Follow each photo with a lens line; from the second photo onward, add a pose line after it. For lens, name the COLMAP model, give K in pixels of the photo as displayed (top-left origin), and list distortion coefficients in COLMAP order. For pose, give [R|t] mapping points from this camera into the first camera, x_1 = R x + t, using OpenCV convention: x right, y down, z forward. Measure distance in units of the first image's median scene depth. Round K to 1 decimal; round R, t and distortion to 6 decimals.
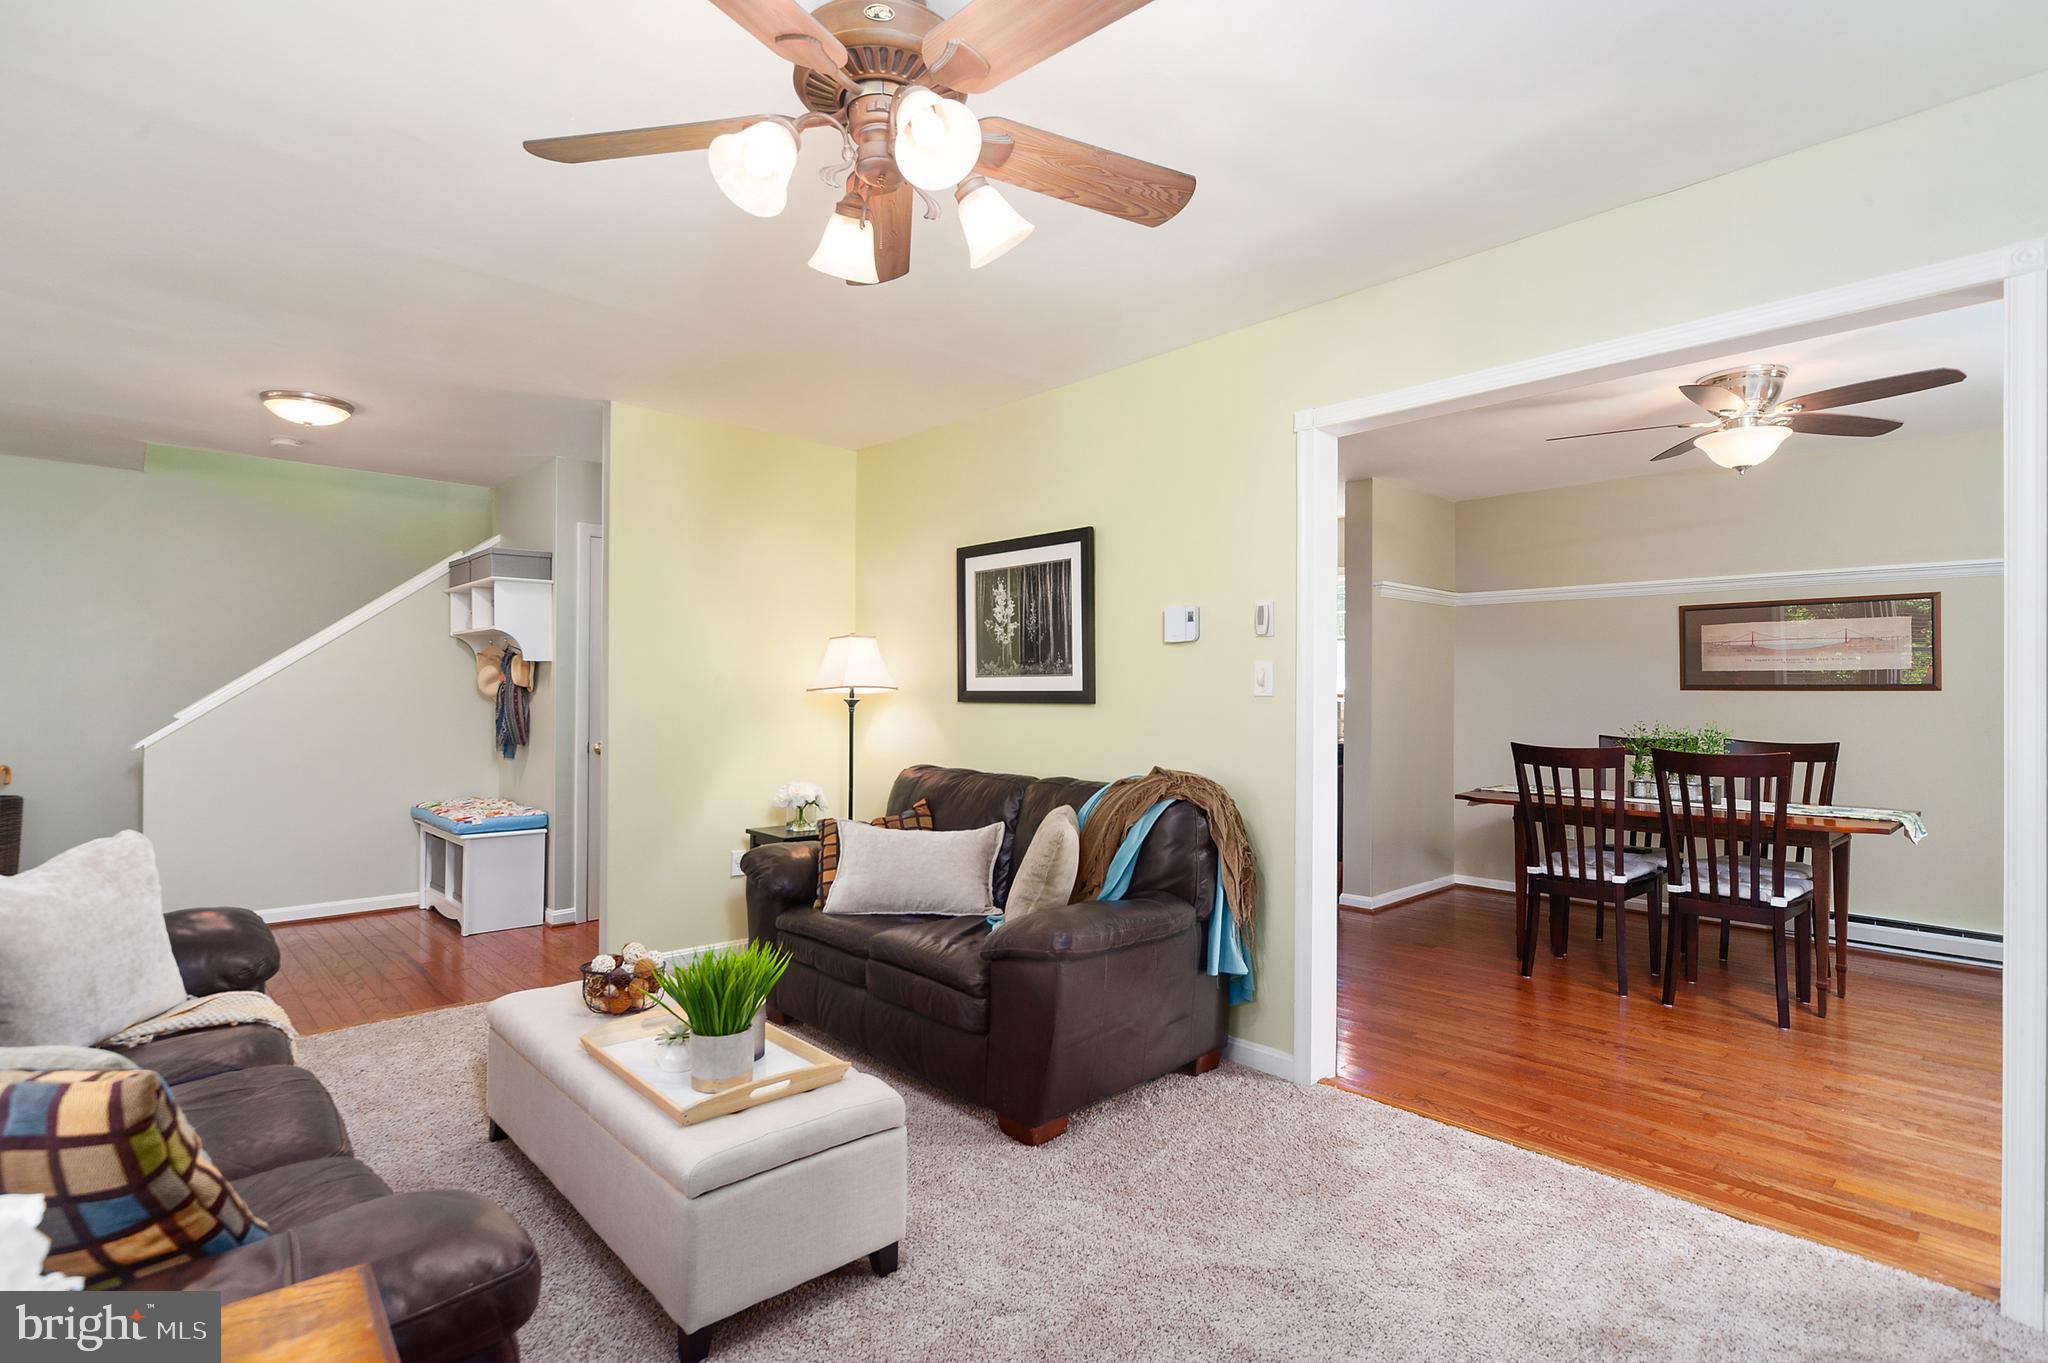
lens RADIAL K [[1004.6, 0, 1024.0], [0, 1004.6, 681.5], [0, 0, 1]] dist [0.000614, 0.000296]
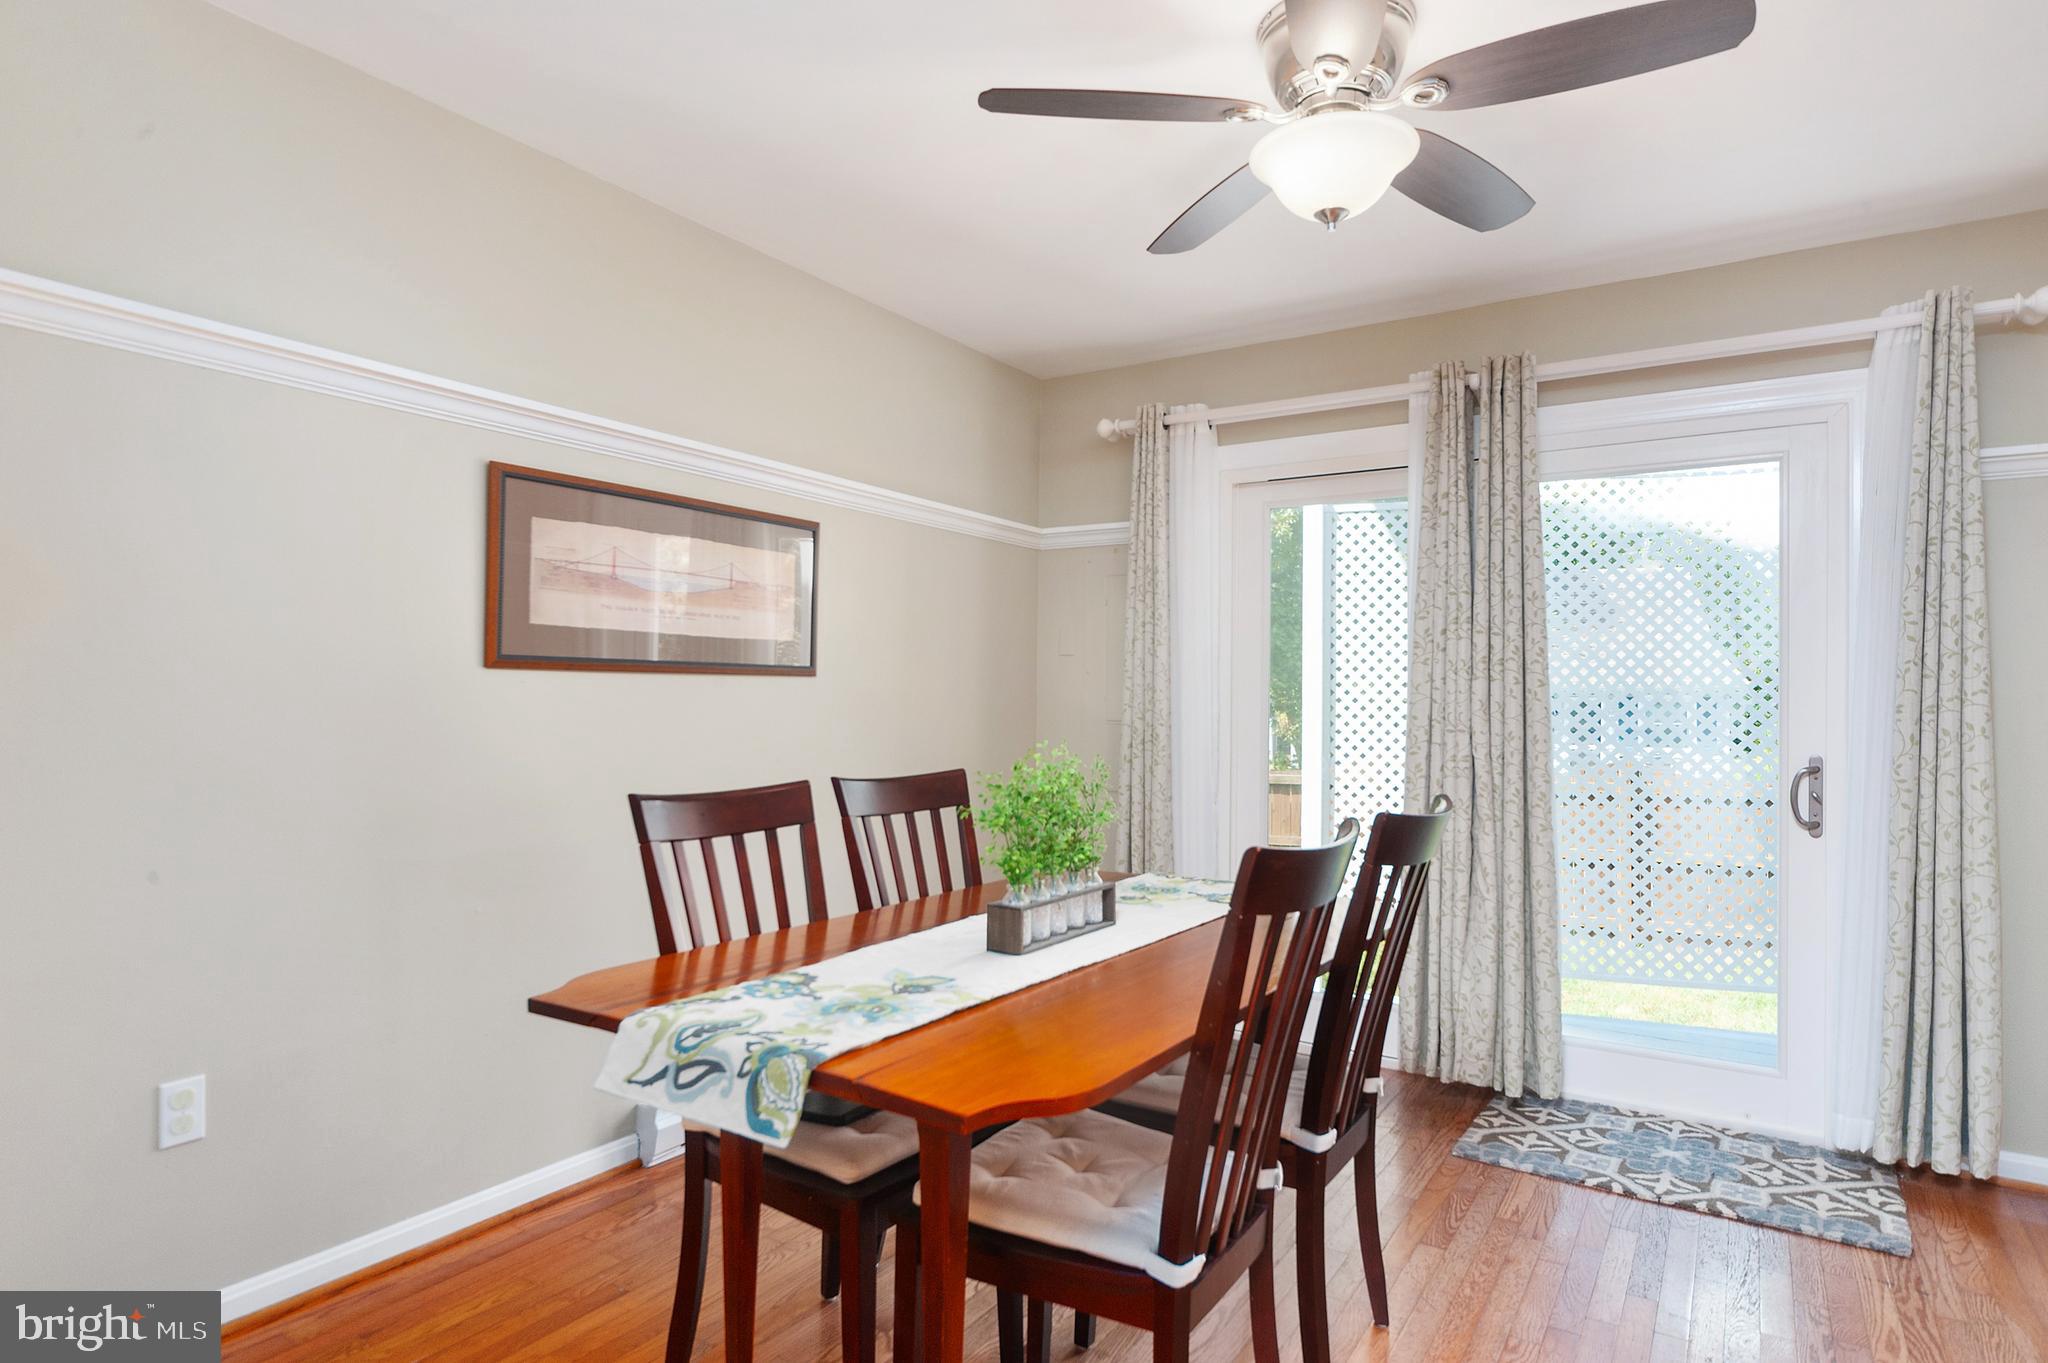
lens RADIAL K [[1176.5, 0, 1024.0], [0, 1176.5, 681.5], [0, 0, 1]] dist [-0.002594, 0.000098]
pose [[-0.263711, 0.007704, 0.964571, 0.086573], [-0.017763, 0.999760, -0.012841, 0.010498], [-0.964438, -0.020520, -0.263511, 0.575515]]
